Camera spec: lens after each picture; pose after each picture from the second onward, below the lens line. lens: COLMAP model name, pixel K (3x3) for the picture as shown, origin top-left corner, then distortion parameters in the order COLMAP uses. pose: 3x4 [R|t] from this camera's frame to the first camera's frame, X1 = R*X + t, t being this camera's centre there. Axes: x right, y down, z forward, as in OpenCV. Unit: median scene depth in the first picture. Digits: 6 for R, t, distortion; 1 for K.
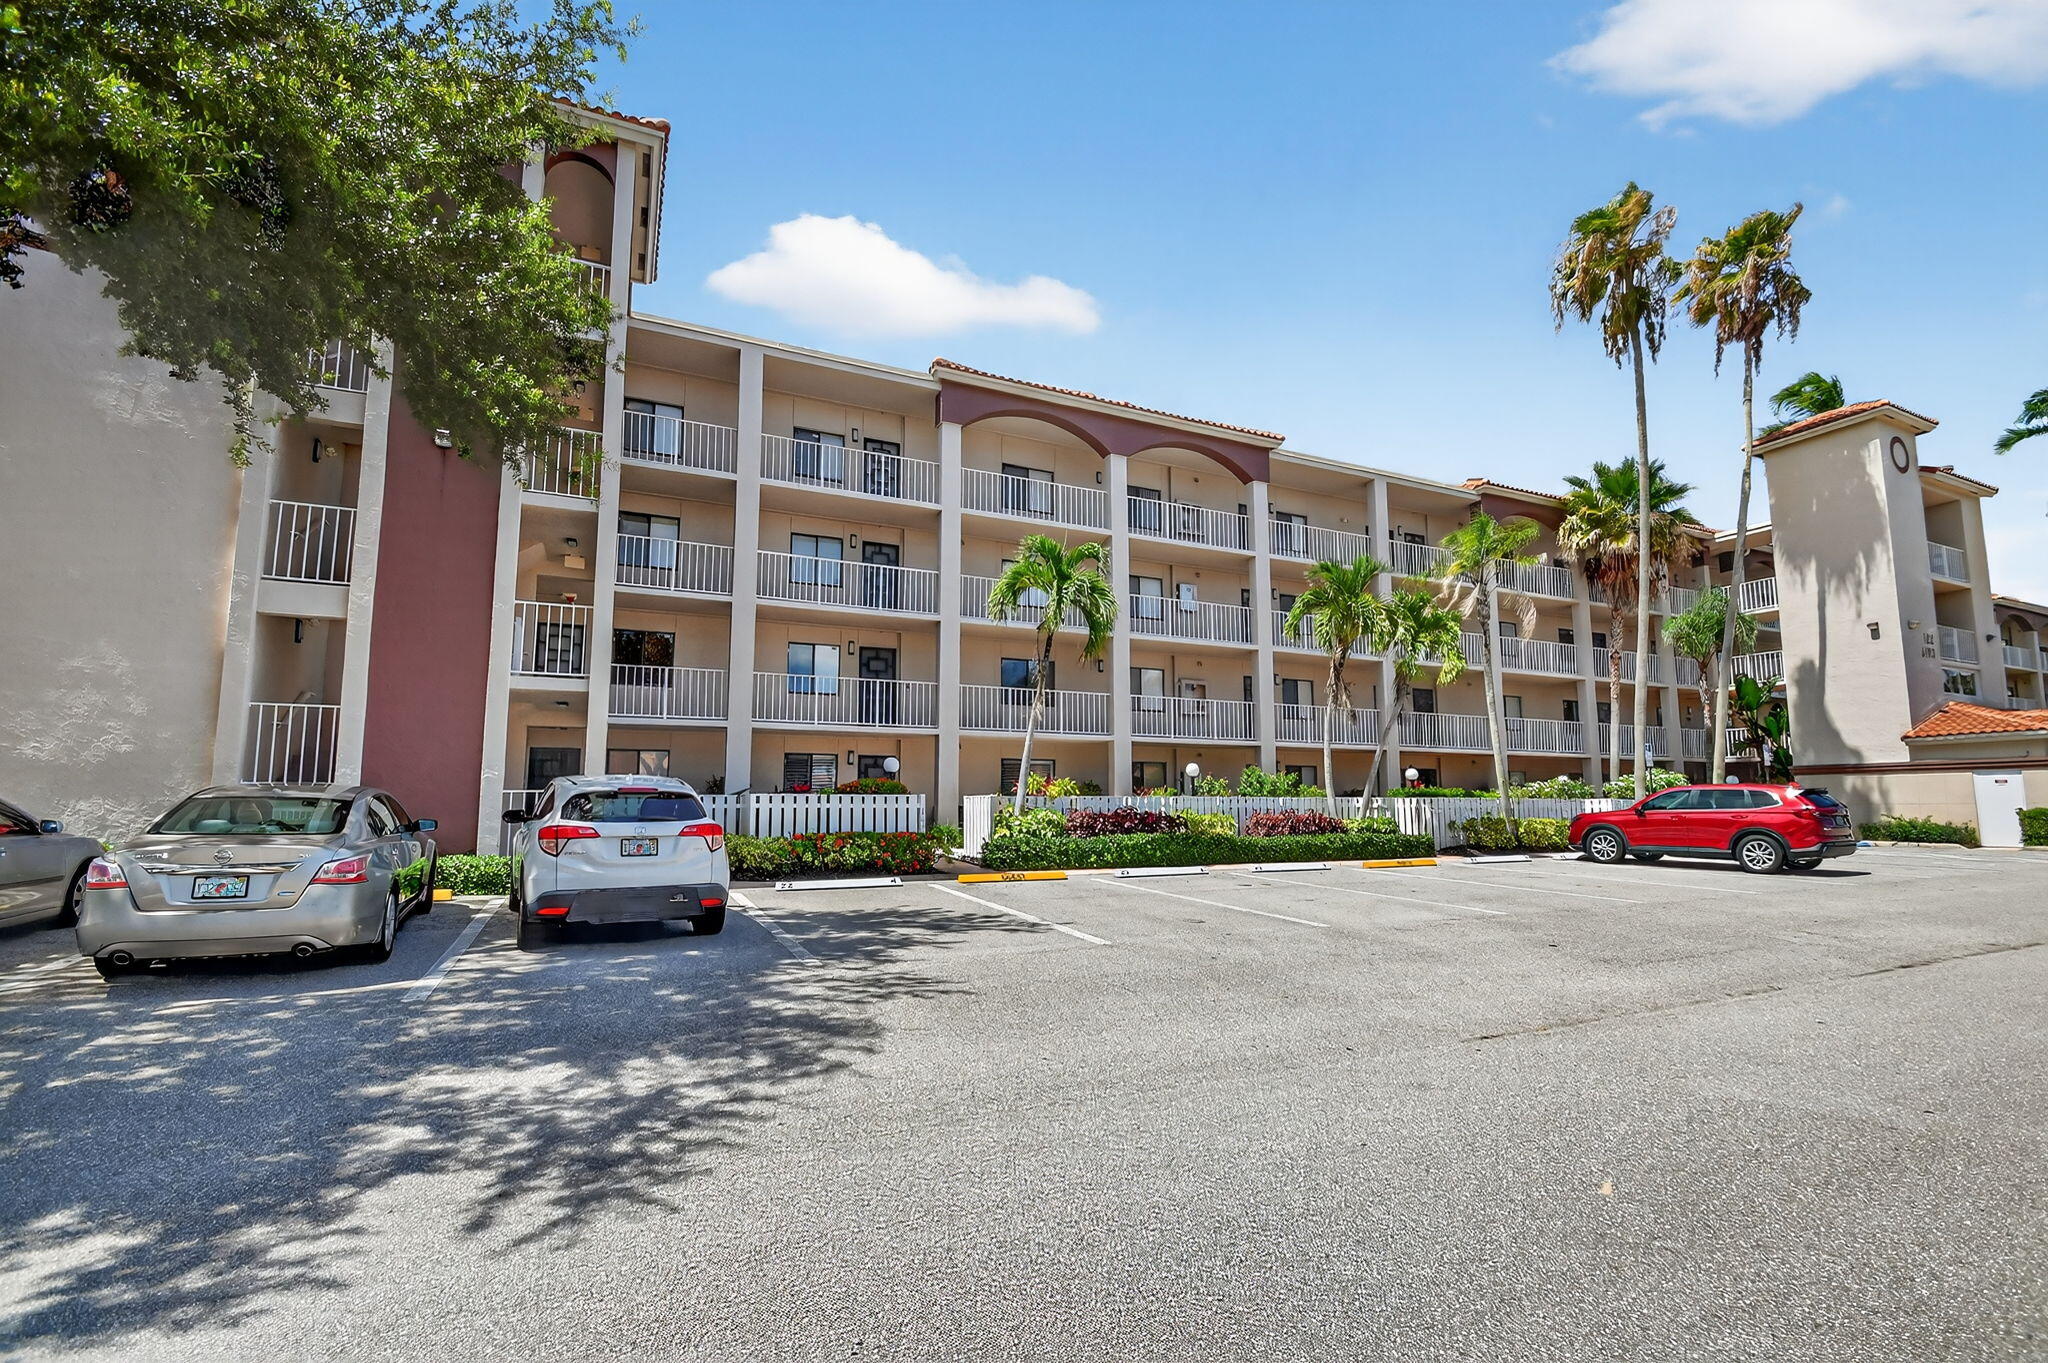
lens RADIAL K [[896.1, 0, 1027.0], [0, 896.1, 700.0], [0, 0, 1]] dist [-0.004169, -0.005081]
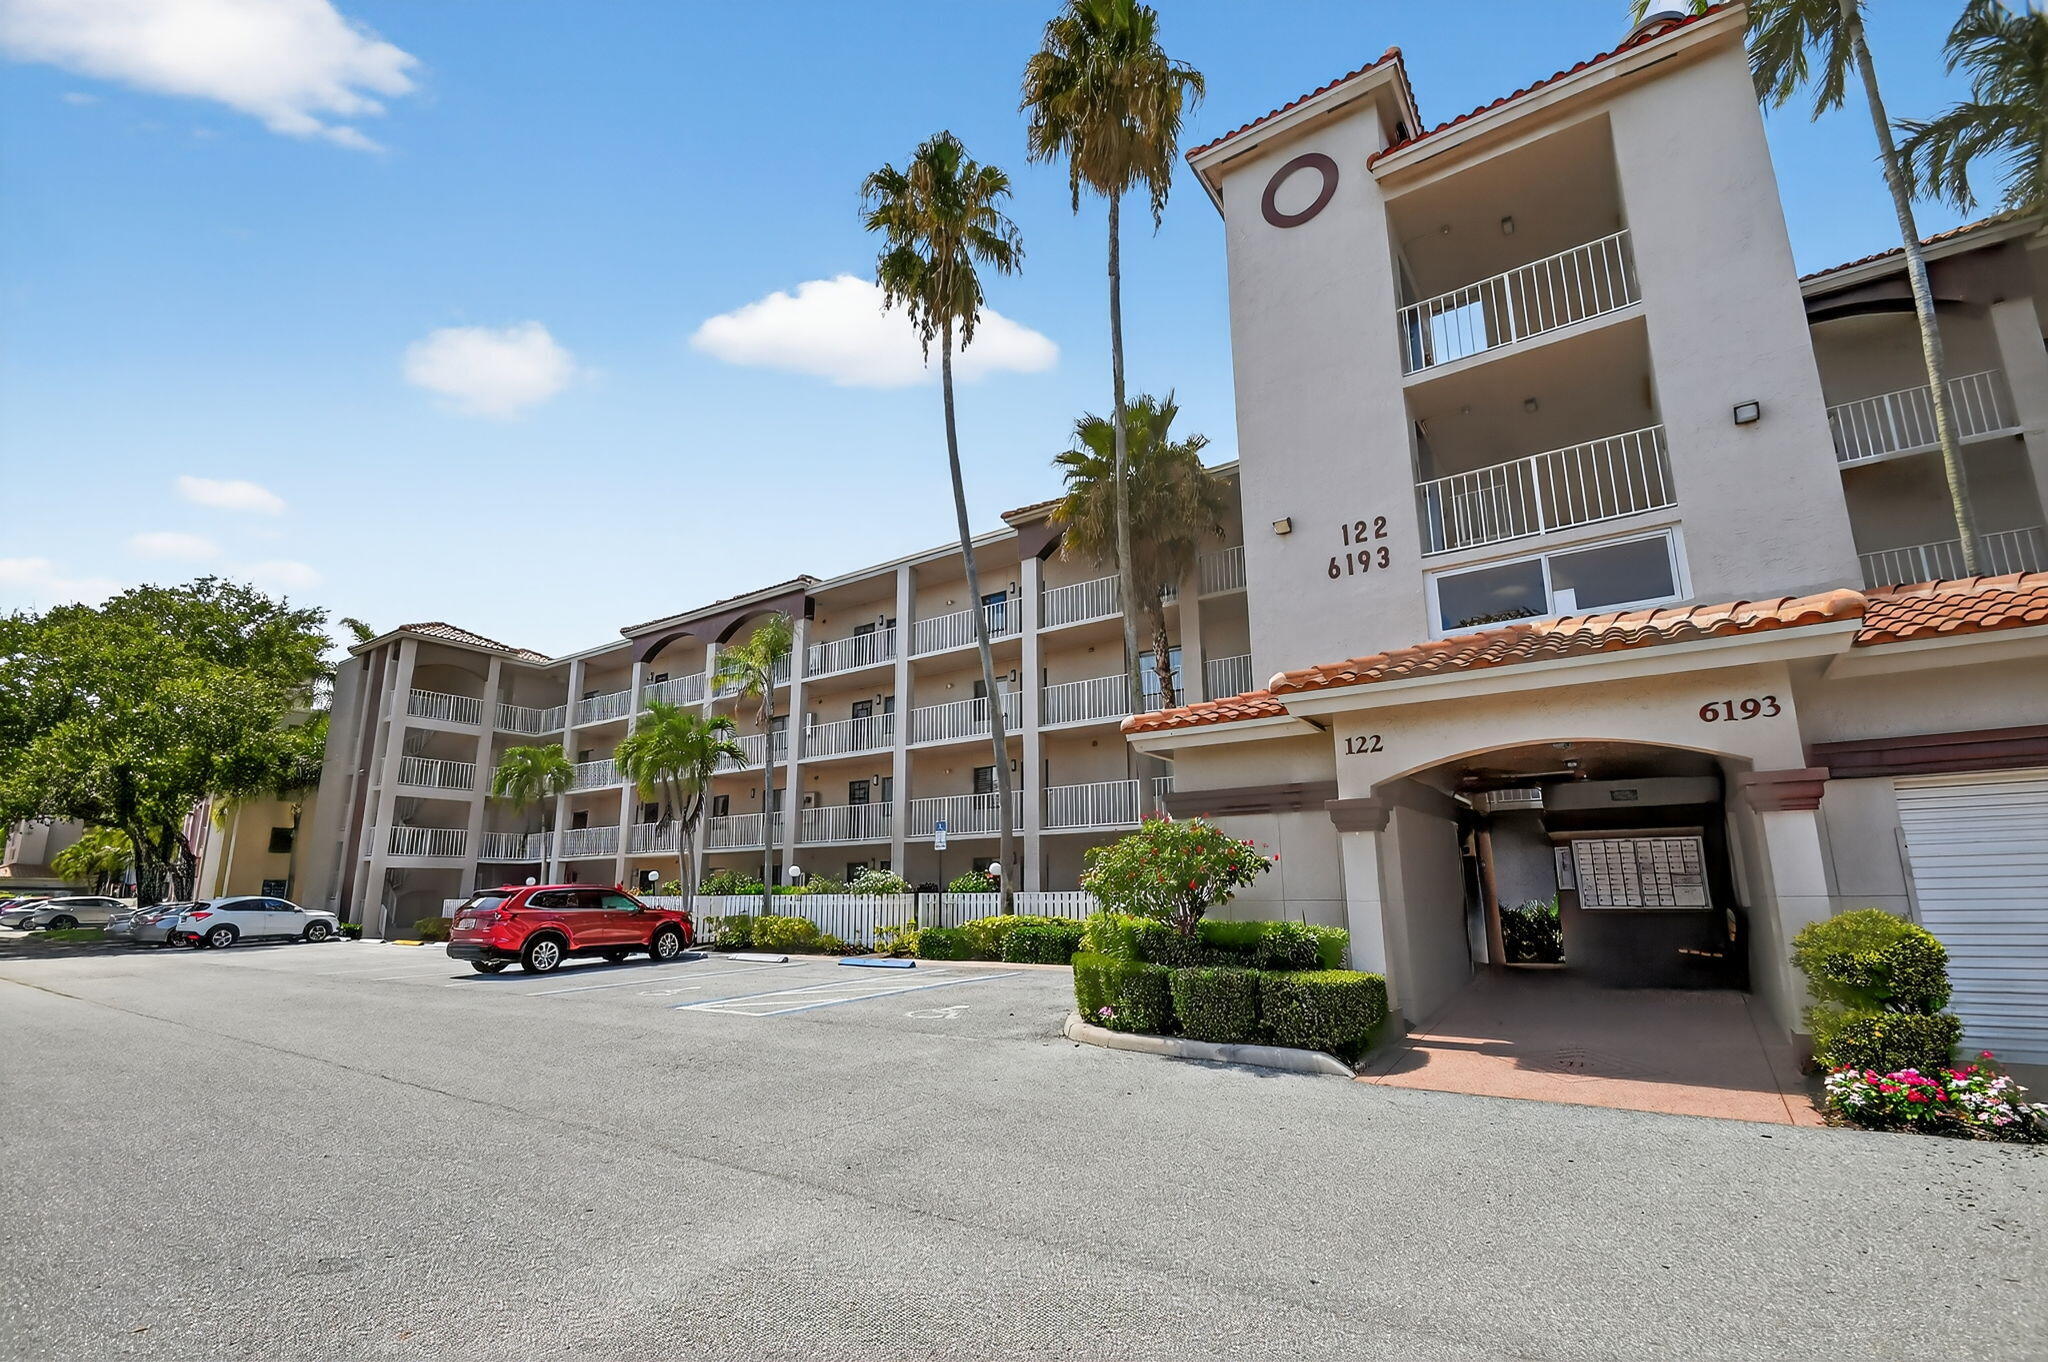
lens RADIAL K [[896.1, 0, 1013.4], [0, 896.1, 690.6], [0, 0, 1]] dist [-0.004169, -0.005081]
pose [[0.495123, -0.201785, -0.845066, 1.427353], [0.110581, 0.979381, -0.169068, 0.079289], [0.861757, -0.009738, 0.507228, 0.682647]]
